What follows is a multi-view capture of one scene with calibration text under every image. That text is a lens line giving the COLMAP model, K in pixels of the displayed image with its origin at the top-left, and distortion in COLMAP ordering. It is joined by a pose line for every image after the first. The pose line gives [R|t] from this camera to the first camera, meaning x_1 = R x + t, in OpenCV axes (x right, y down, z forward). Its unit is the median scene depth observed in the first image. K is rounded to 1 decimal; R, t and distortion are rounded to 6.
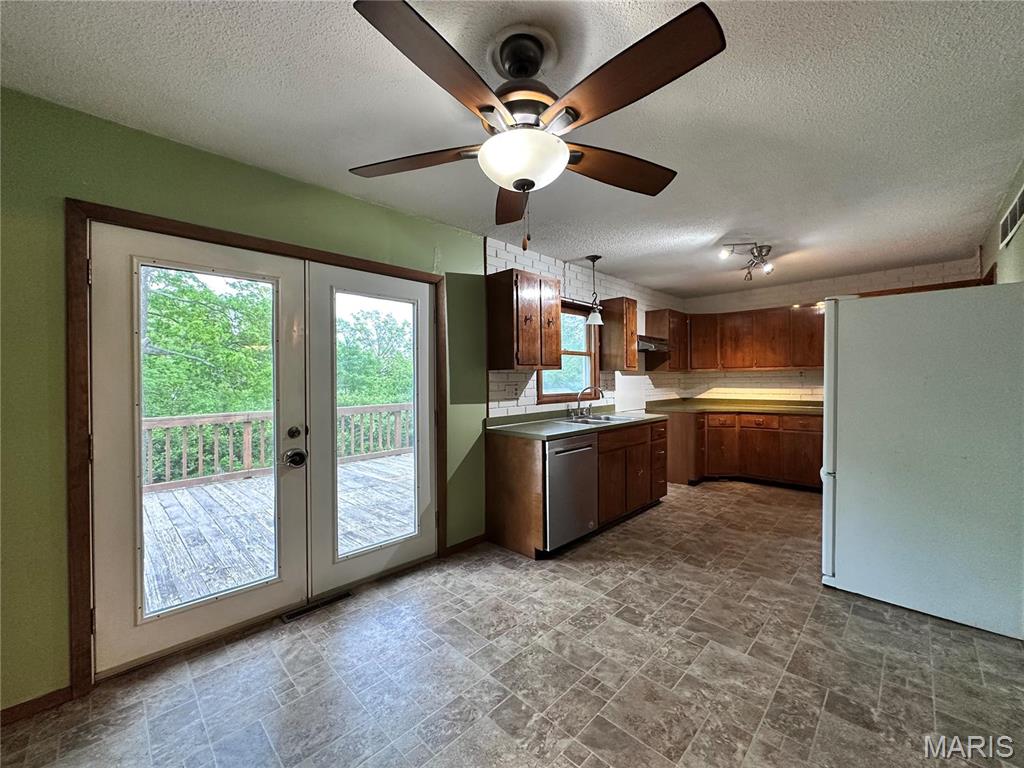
lens RADIAL K [[406.9, 0, 512.0], [0, 406.9, 384.0], [0, 0, 1]] dist [-0.001138, 0.000445]
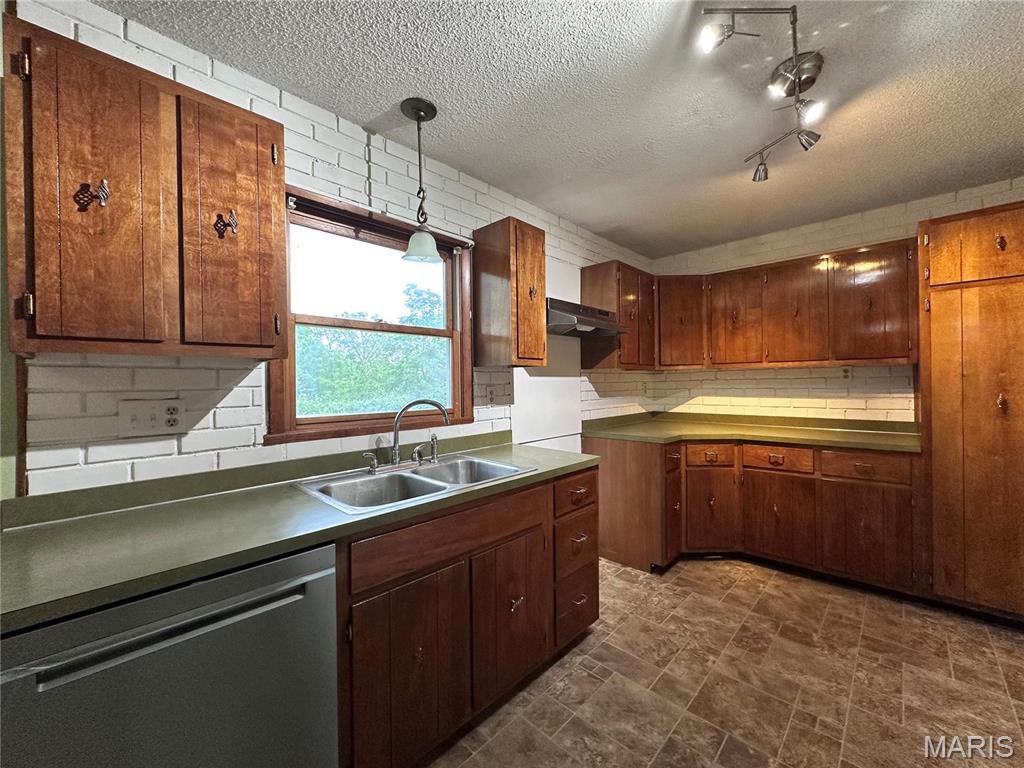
lens RADIAL K [[413.2, 0, 512.0], [0, 413.2, 381.6], [0, 0, 1]] dist [0.000045, 0.000151]
pose [[0.999814, -0.001769, 0.019179, 0.252785], [0.002056, 0.999886, -0.014959, -0.005665], [-0.019151, 0.014996, 0.999704, 0.473161]]
